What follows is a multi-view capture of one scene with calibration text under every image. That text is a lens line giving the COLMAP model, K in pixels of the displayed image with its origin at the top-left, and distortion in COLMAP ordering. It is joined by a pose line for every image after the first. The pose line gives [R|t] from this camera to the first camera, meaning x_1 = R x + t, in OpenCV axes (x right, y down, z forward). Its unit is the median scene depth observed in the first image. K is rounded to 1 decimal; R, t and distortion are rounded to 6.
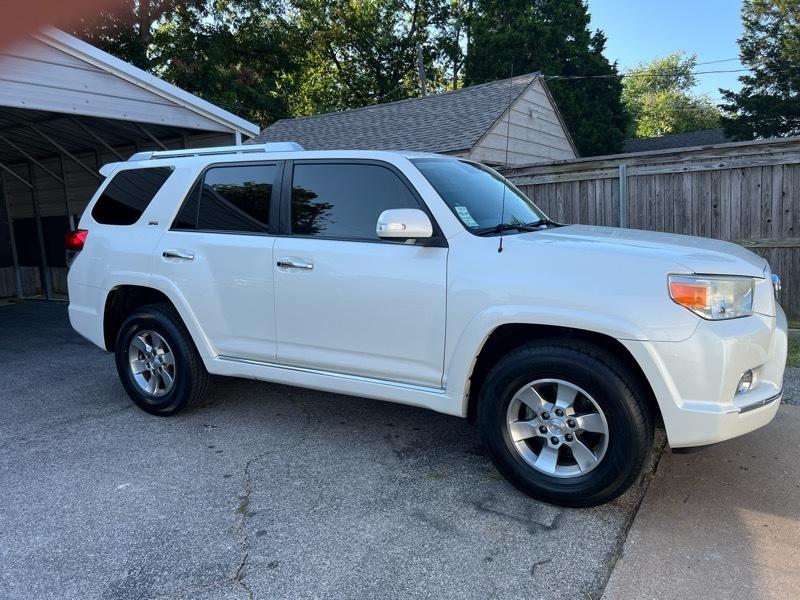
lens RADIAL K [[607.1, 0, 393.9], [0, 607.1, 297.9], [0, 0, 1]] dist [0.060745, -0.073525]
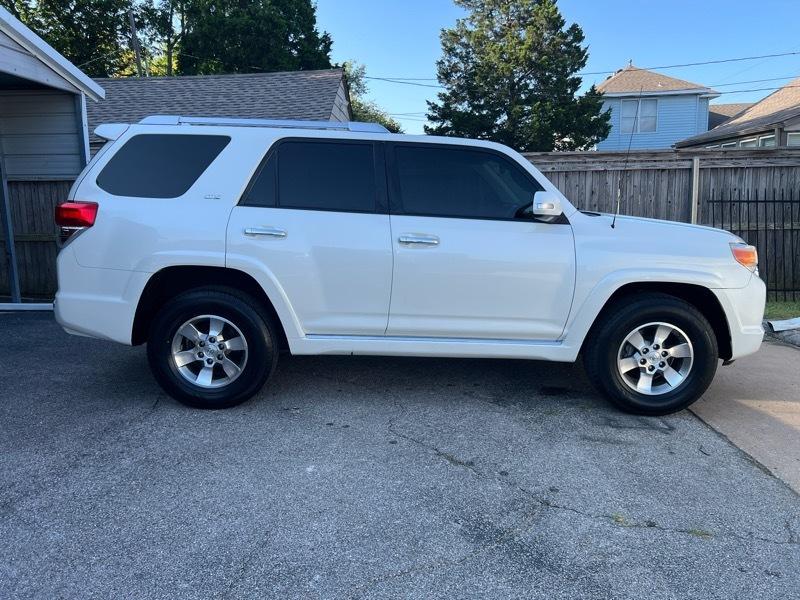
lens RADIAL K [[607.1, 0, 393.9], [0, 607.1, 297.9], [0, 0, 1]] dist [0.060745, -0.073525]
pose [[0.862805, -0.046779, 0.503368, -0.720289], [0.038553, 0.998899, 0.026748, 0.015761], [-0.504064, -0.003672, 0.863658, 0.094721]]
